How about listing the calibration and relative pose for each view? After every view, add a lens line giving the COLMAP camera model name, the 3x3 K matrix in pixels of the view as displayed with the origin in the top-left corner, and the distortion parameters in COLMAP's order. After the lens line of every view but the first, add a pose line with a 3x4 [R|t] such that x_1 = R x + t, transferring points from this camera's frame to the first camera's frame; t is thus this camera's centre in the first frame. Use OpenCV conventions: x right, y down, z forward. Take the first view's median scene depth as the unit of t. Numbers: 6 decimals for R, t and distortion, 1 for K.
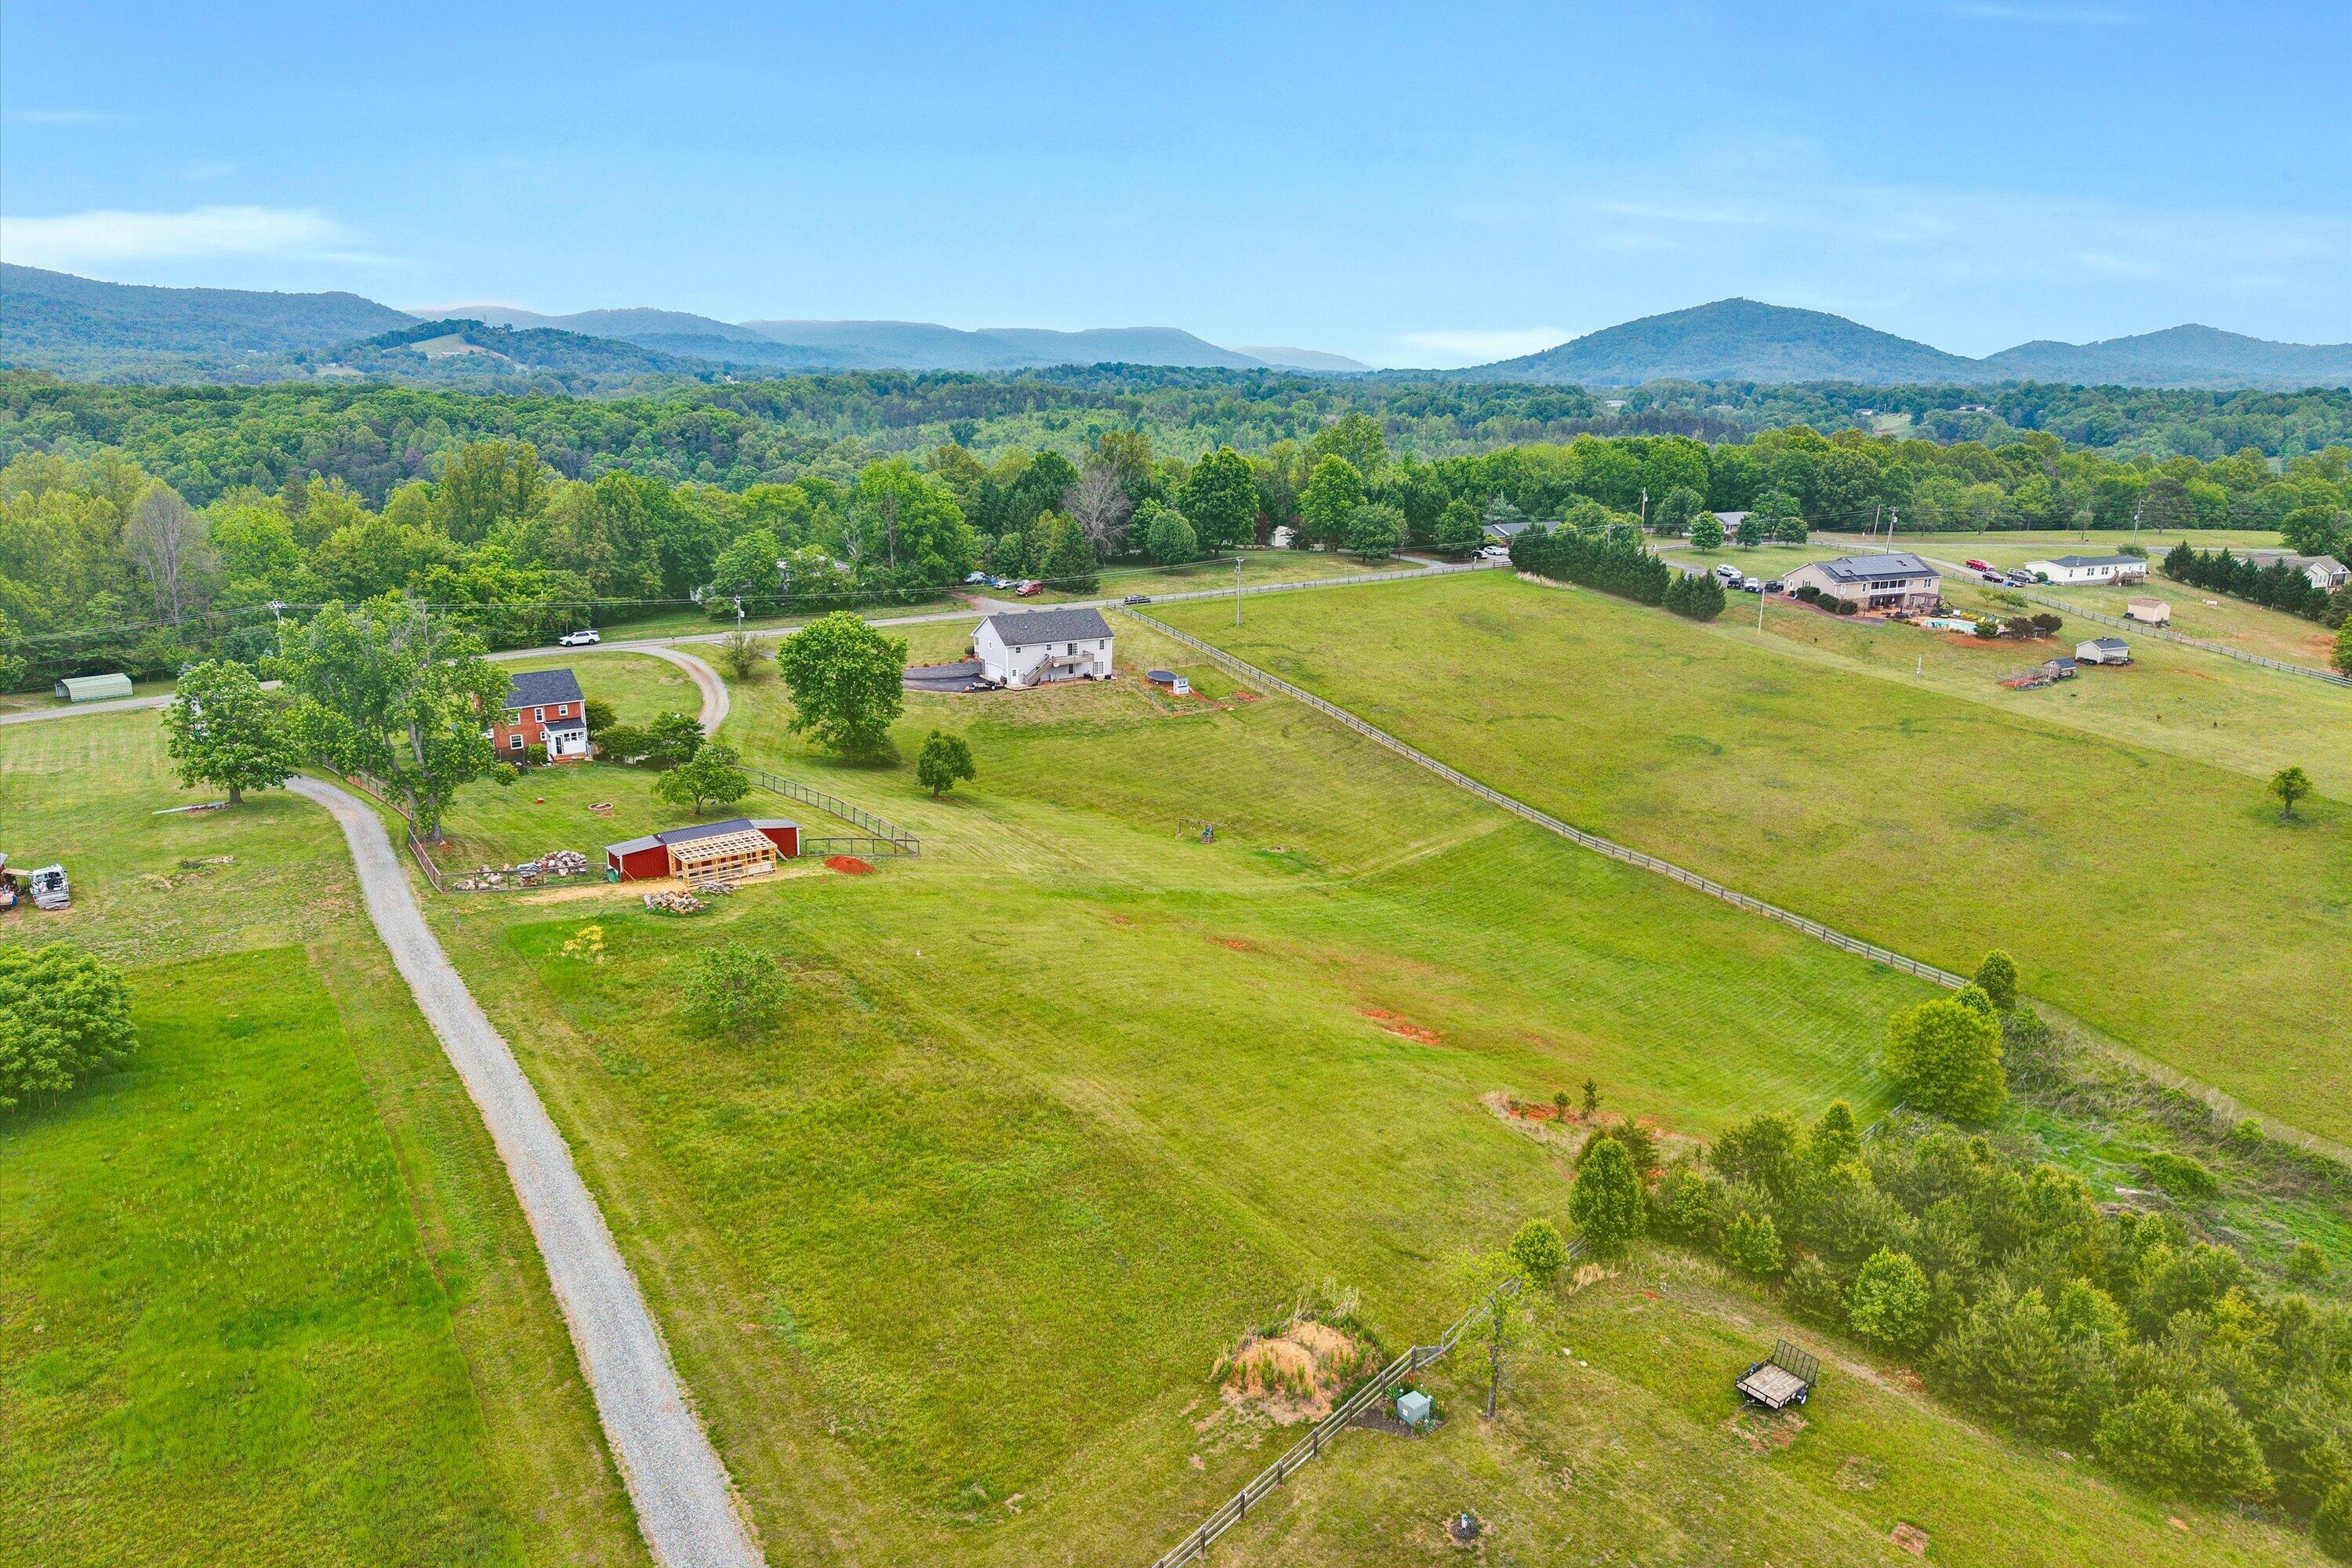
lens RADIAL K [[1535.4, 0, 1165.5], [0, 1535.4, 787.3], [0, 0, 1]] dist [-0.010518, -0.001884]
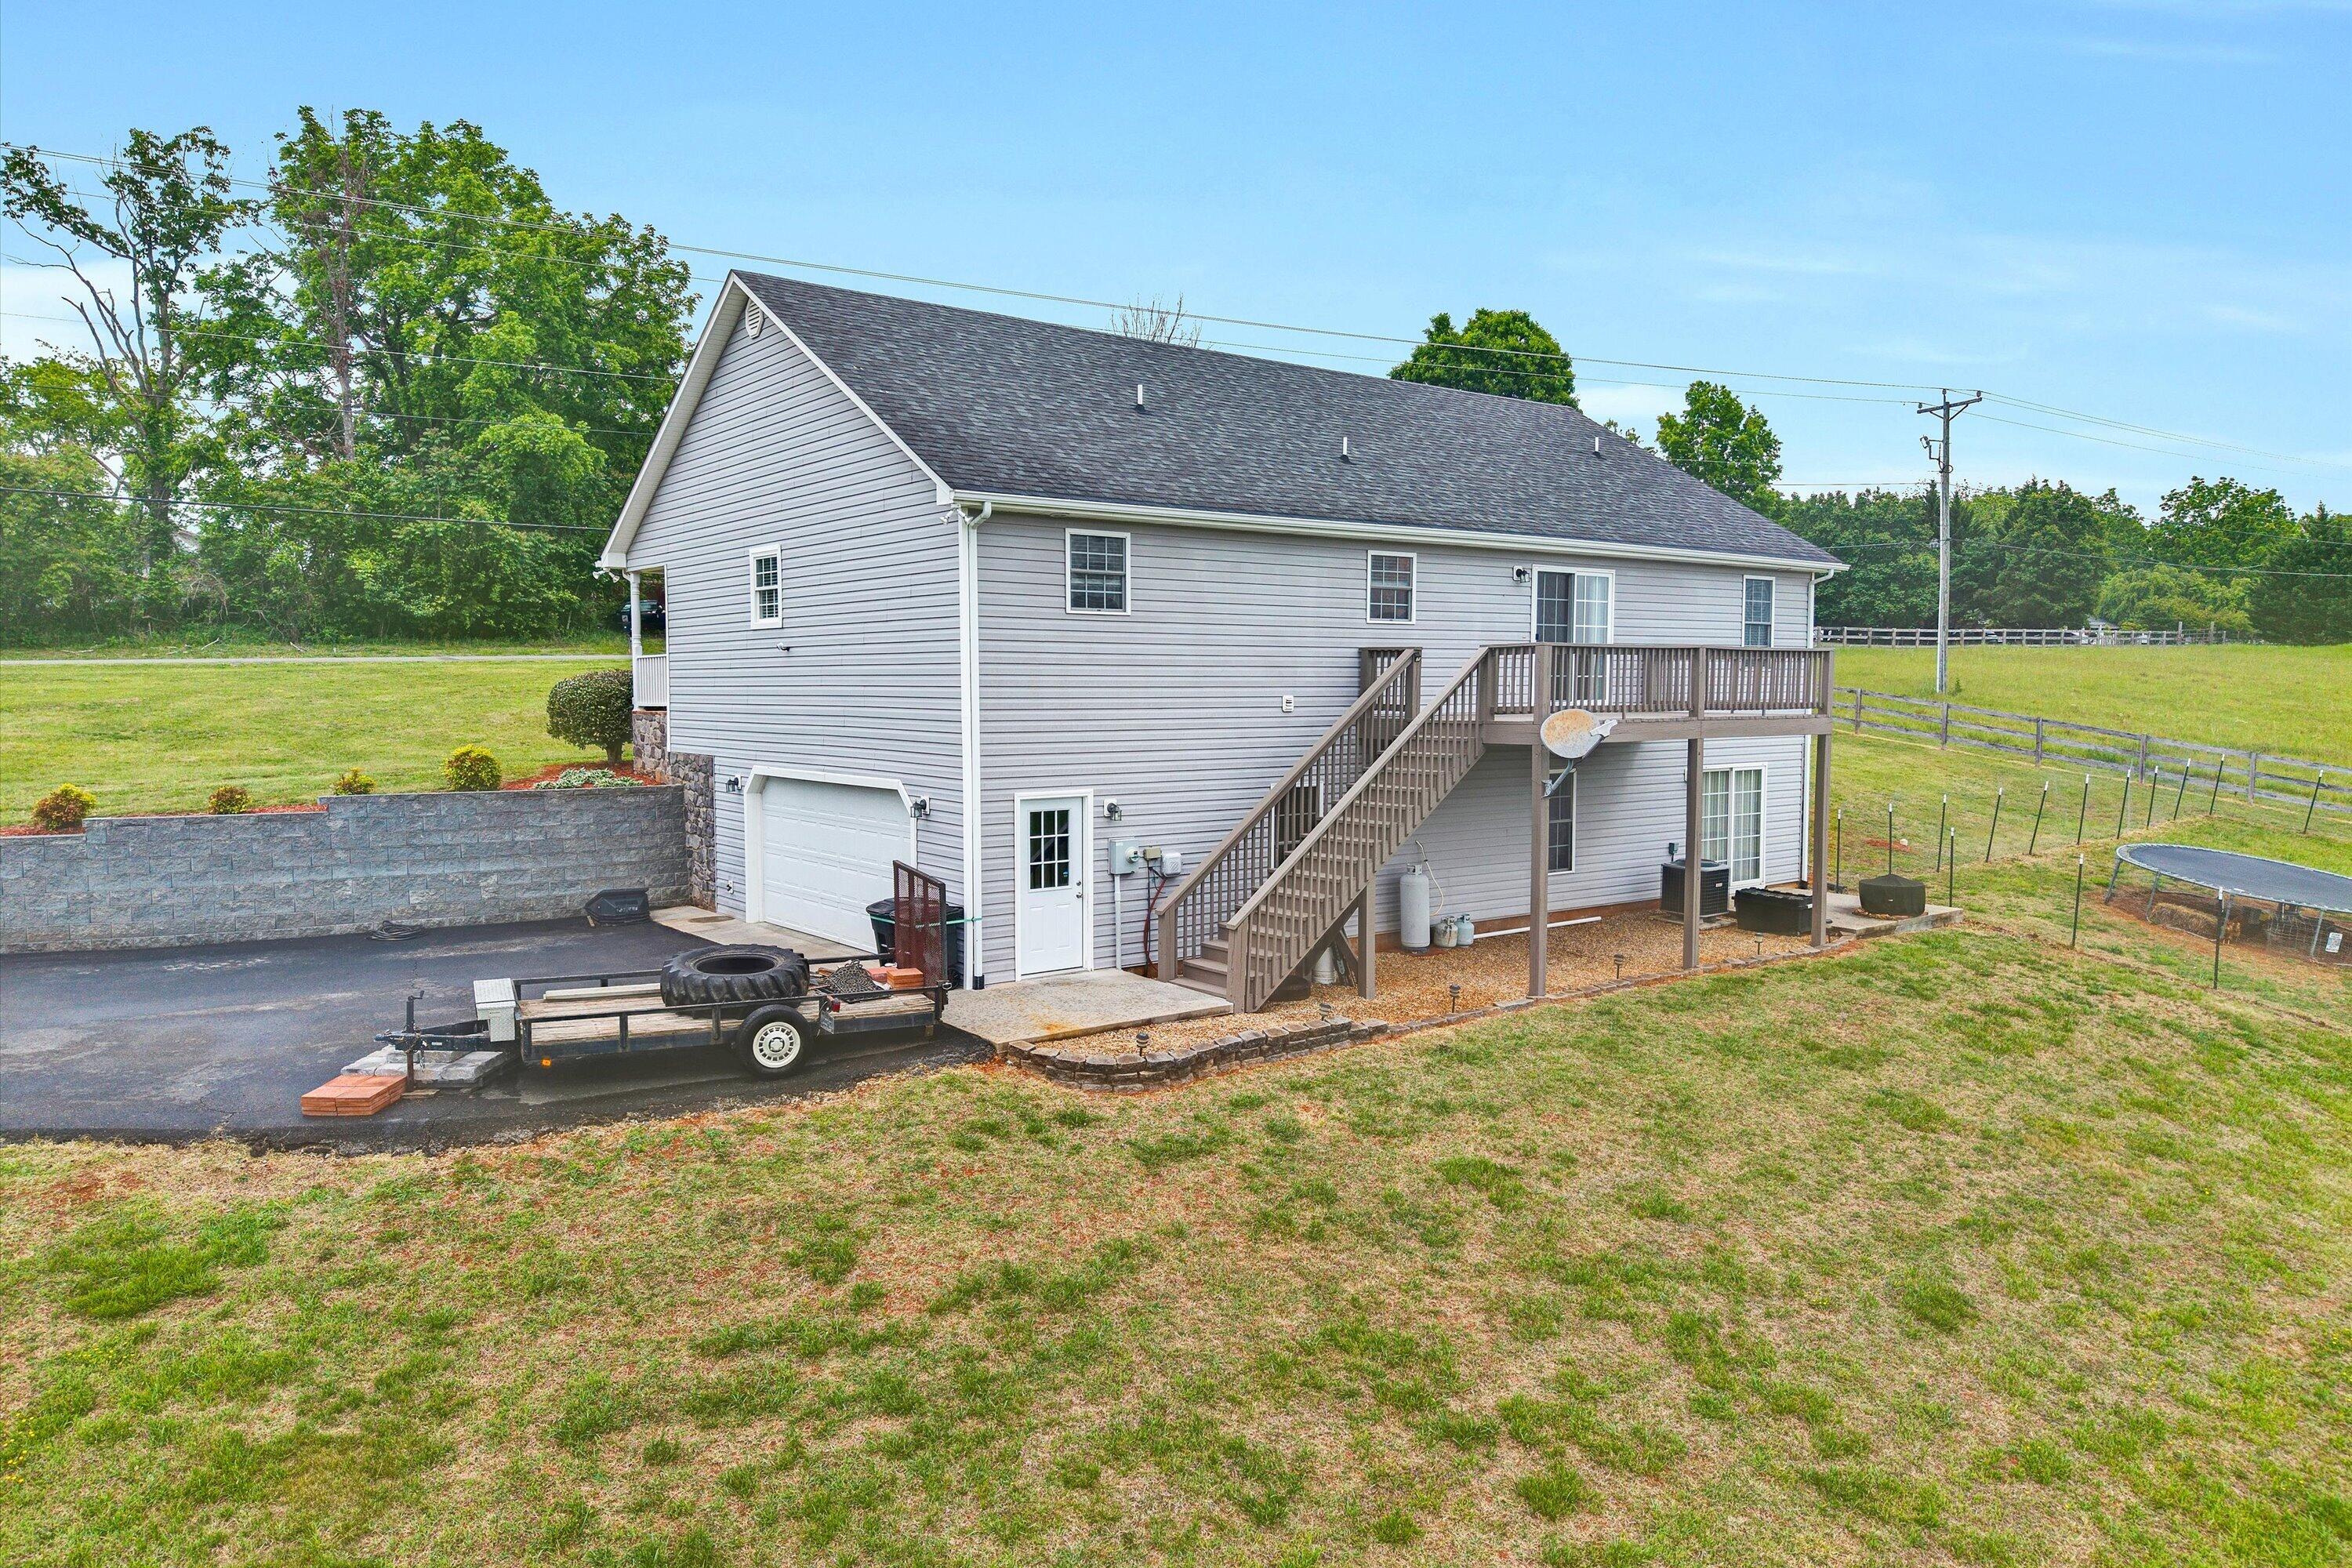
lens RADIAL K [[1559.6, 0, 1157.4], [0, 1559.6, 755.1], [0, 0, 1]] dist [0.033701, -0.052059]
pose [[0.993781, -0.015511, 0.110265, -0.100155], [0.038329, 0.977387, -0.207958, -0.060201], [-0.104546, 0.210891, 0.971903, 0.898388]]
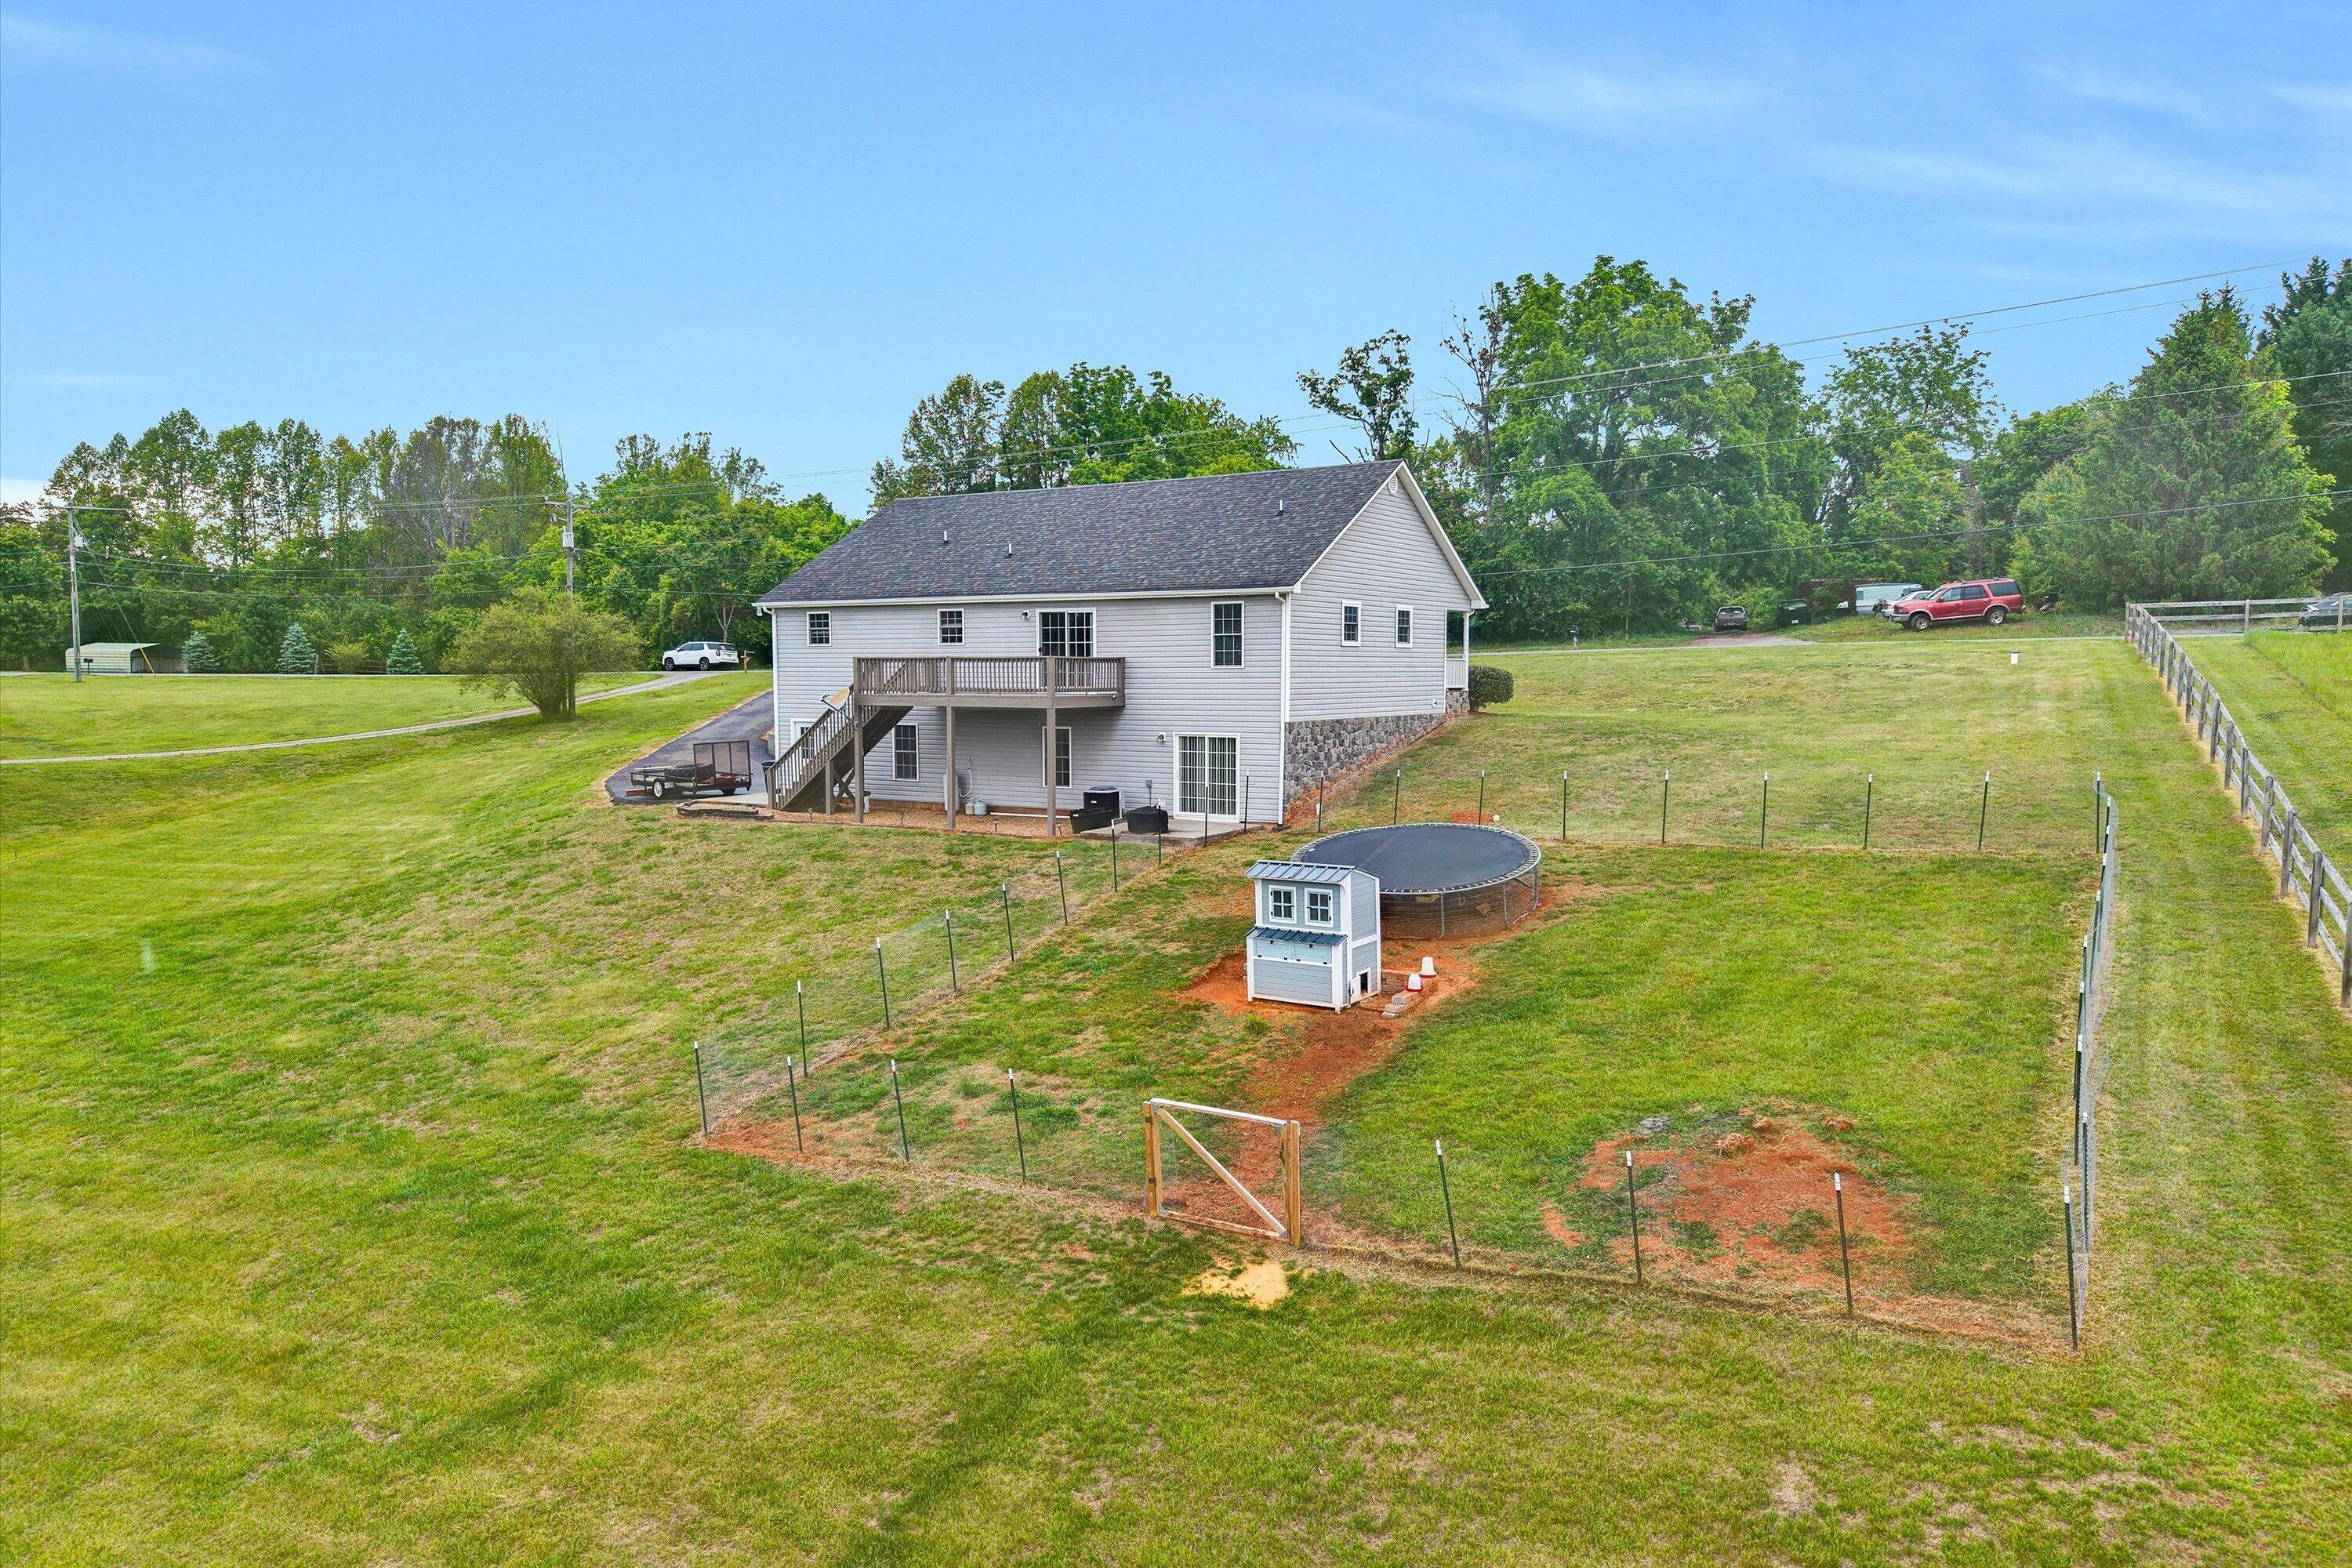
lens RADIAL K [[1535.4, 0, 1165.5], [0, 1535.4, 787.3], [0, 0, 1]] dist [-0.010518, -0.001884]
pose [[0.464341, 0.057666, -0.883777, 0.104482], [-0.223420, 0.973232, -0.053883, -0.066784], [0.857013, 0.222474, 0.464795, 0.928987]]
